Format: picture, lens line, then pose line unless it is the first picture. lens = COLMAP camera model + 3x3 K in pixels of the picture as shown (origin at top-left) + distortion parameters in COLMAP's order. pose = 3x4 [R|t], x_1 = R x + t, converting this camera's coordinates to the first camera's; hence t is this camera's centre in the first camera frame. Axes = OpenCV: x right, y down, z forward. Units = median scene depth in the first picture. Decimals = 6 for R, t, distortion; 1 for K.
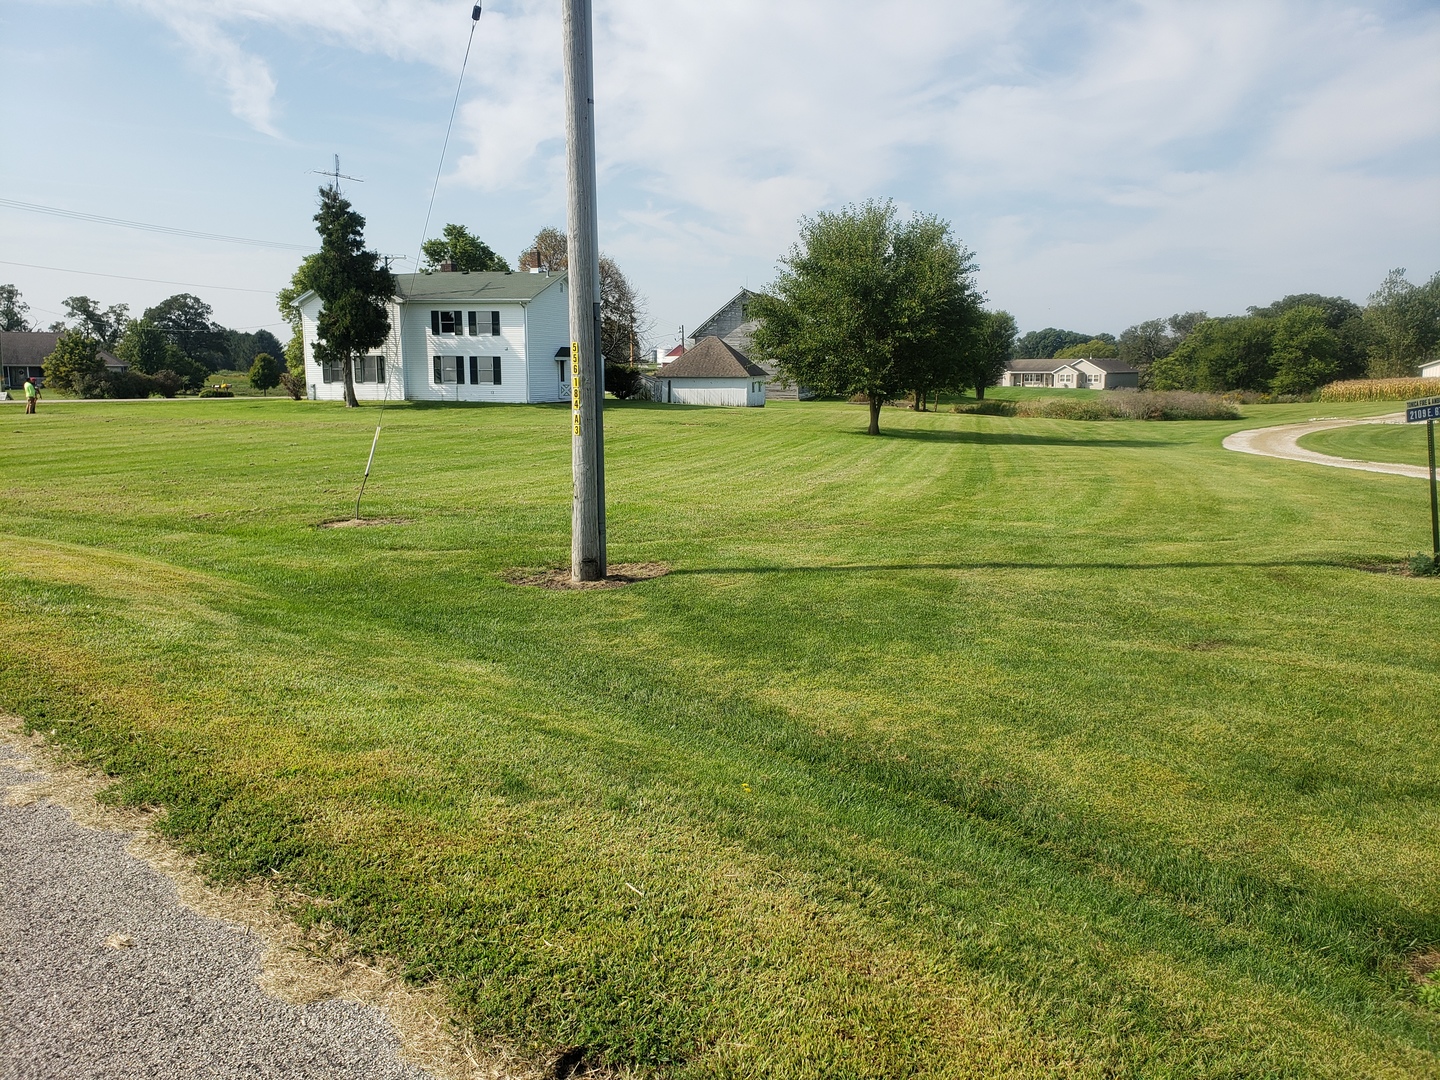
lens RADIAL K [[1122.4, 0, 795.3], [0, 1122.4, 533.5], [0, 0, 1]] dist [0.030224, -0.014014]
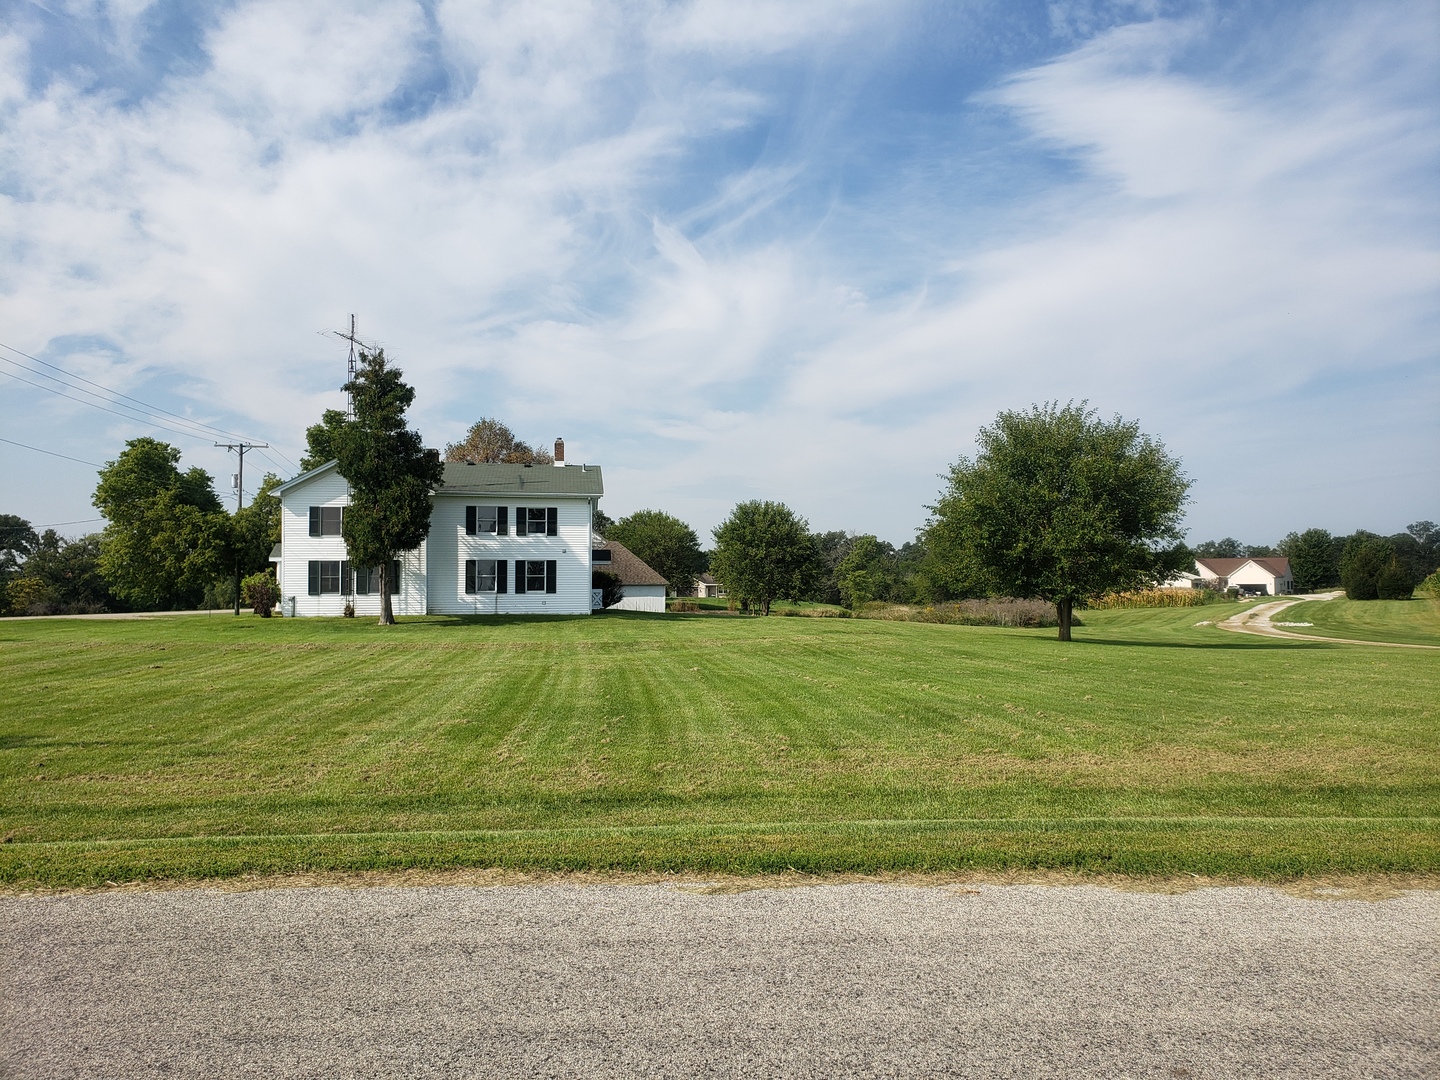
lens RADIAL K [[1122.4, 0, 727.7], [0, 1122.4, 547.7], [0, 0, 1]] dist [0.030224, -0.014014]
pose [[0.928300, 0.007890, 0.371750, -0.448356], [0.059904, 0.983542, -0.170462, -0.016996], [-0.366976, 0.180509, 0.912549, 0.189455]]
